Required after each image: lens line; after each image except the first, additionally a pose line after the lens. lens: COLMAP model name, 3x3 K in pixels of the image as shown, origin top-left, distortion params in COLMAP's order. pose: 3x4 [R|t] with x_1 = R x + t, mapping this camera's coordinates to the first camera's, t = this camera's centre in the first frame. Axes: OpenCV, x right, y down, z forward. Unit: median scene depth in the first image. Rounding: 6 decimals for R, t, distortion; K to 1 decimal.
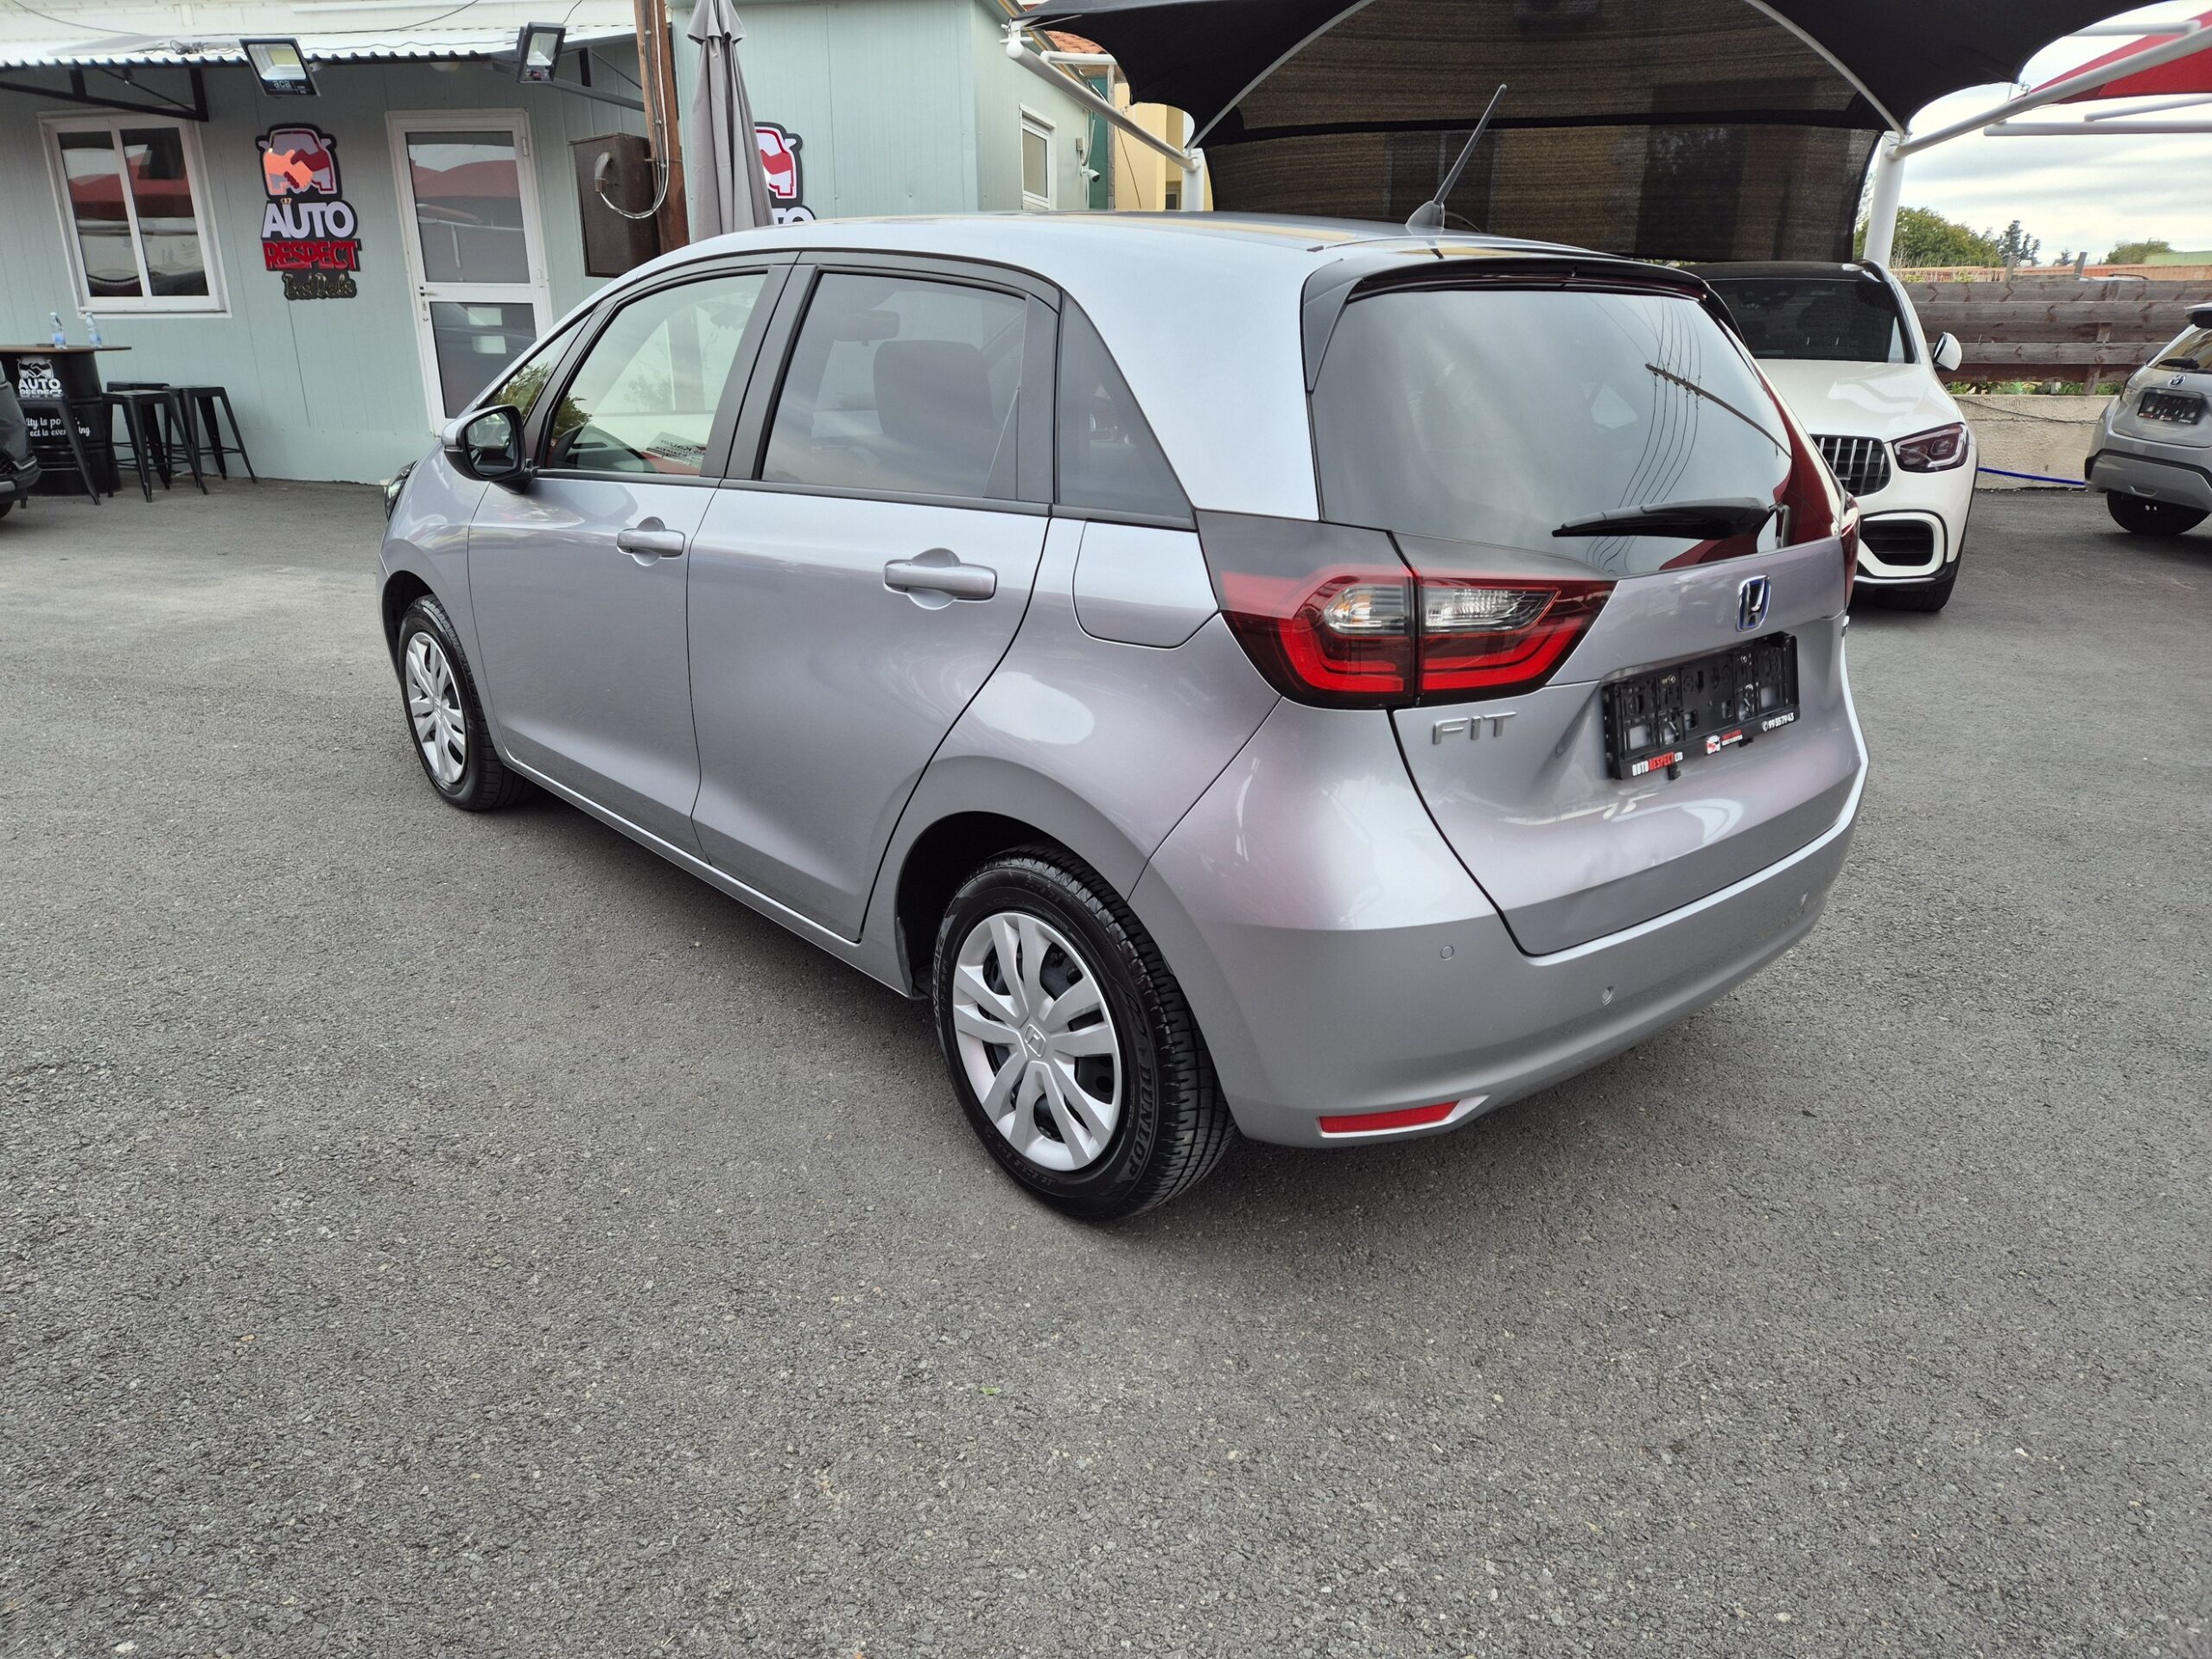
lens RADIAL K [[1504.4, 0, 1083.2], [0, 1504.4, 833.9], [0, 0, 1]] dist [0.045226, -0.035725]
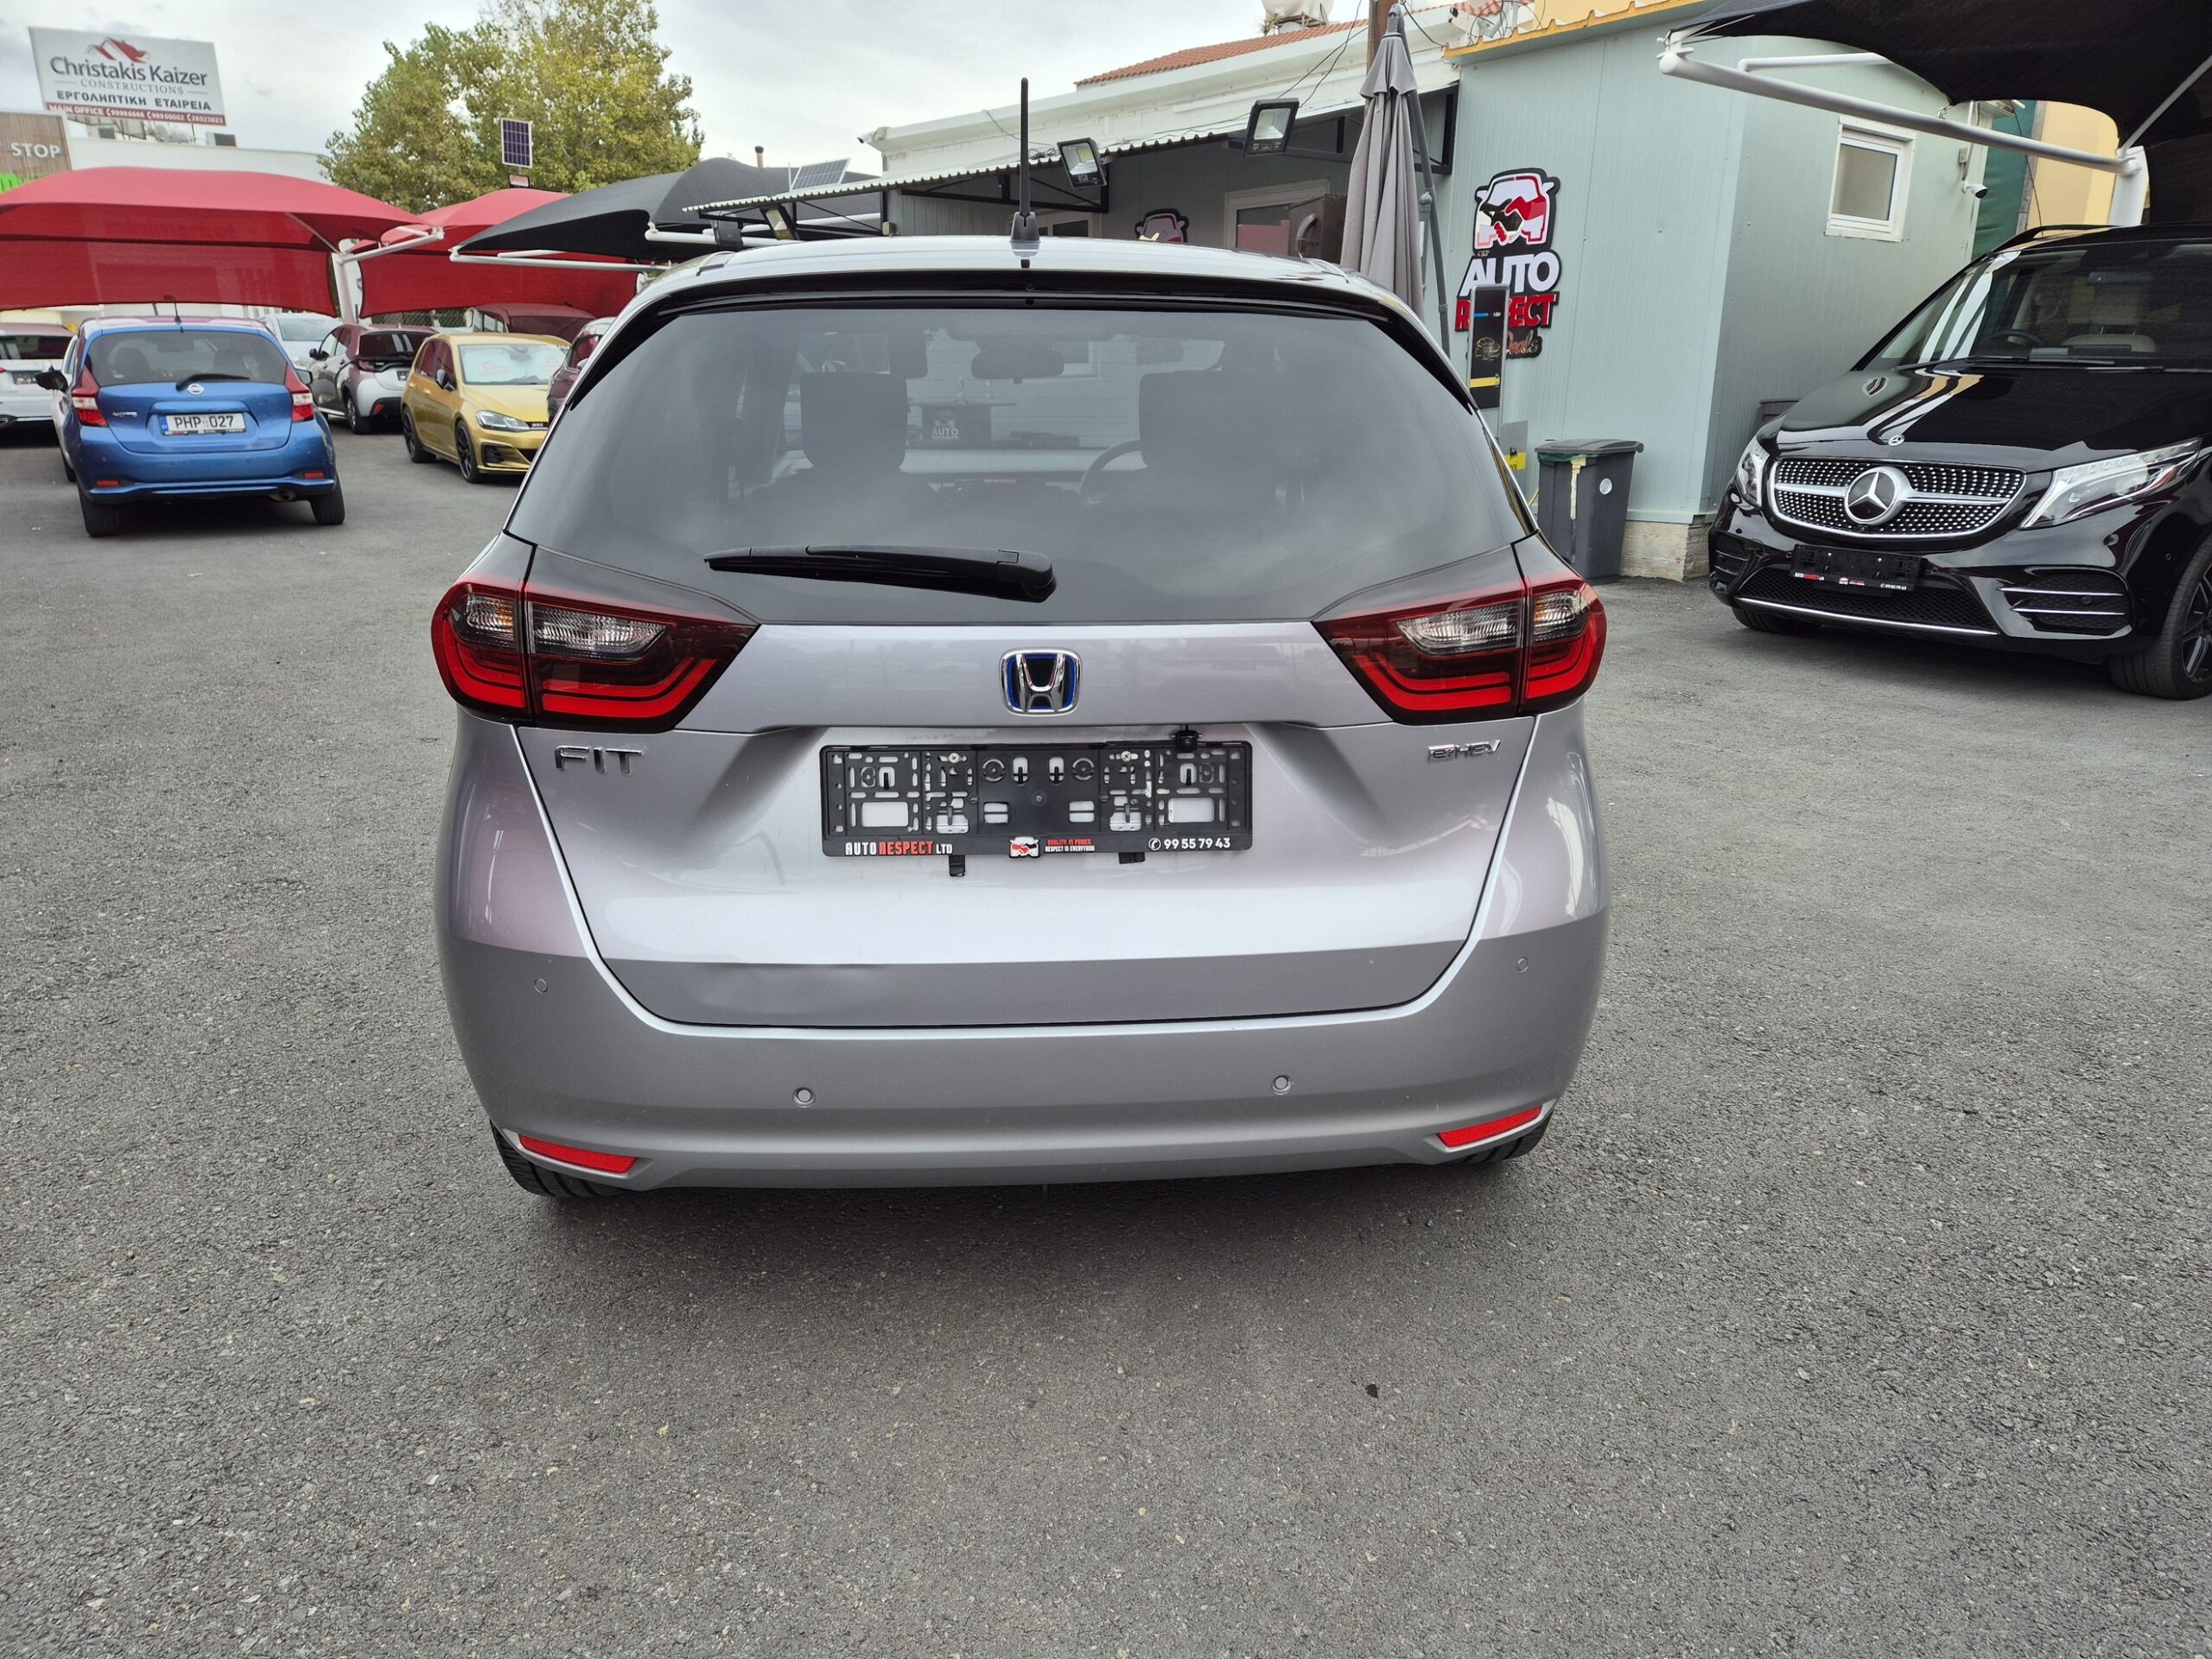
lens RADIAL K [[1504.4, 0, 1096.5], [0, 1504.4, 826.4], [0, 0, 1]] dist [0.045226, -0.035725]
pose [[0.787085, 0.168483, -0.593390, 0.271261], [-0.191033, 0.981260, 0.025222, -0.028292], [0.586519, 0.093505, 0.804520, 0.106169]]
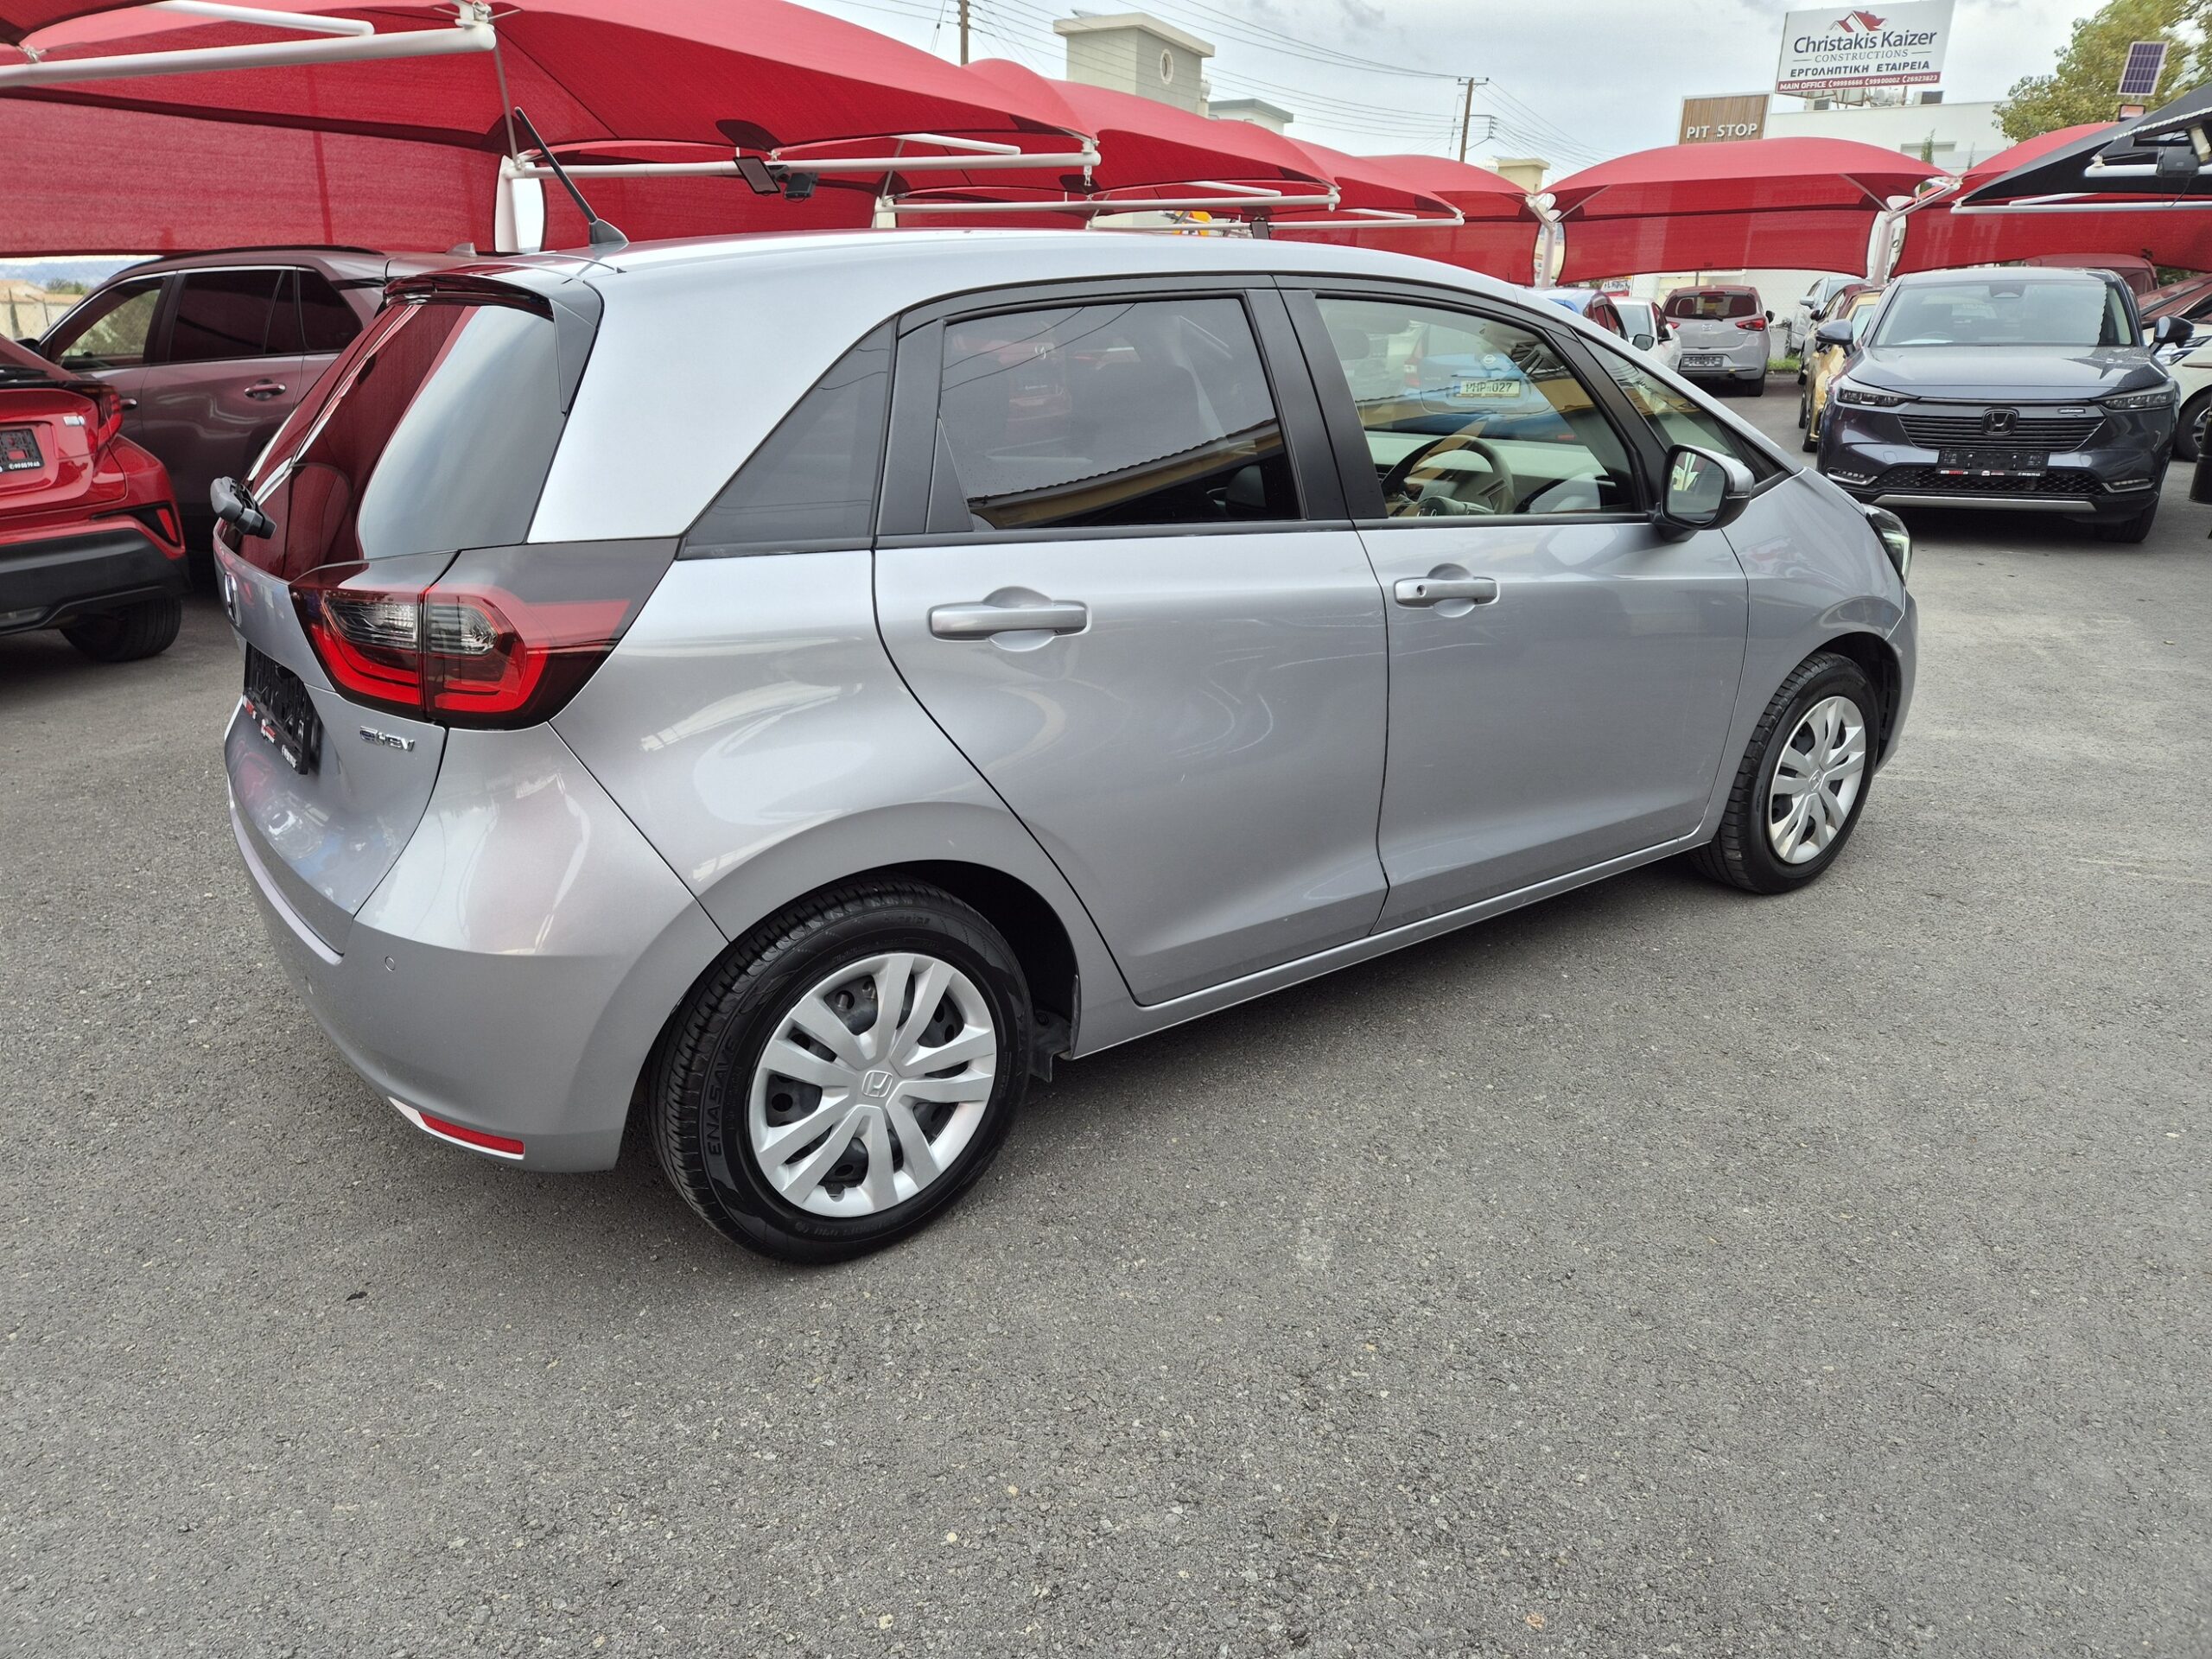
lens RADIAL K [[1504.4, 0, 1109.6], [0, 1504.4, 825.4], [0, 0, 1]] dist [0.045226, -0.035725]
pose [[-0.105006, 0.303099, -0.947156, 0.401760], [-0.325434, 0.889508, 0.320731, -0.154380], [0.939716, 0.341915, 0.005235, 0.459153]]
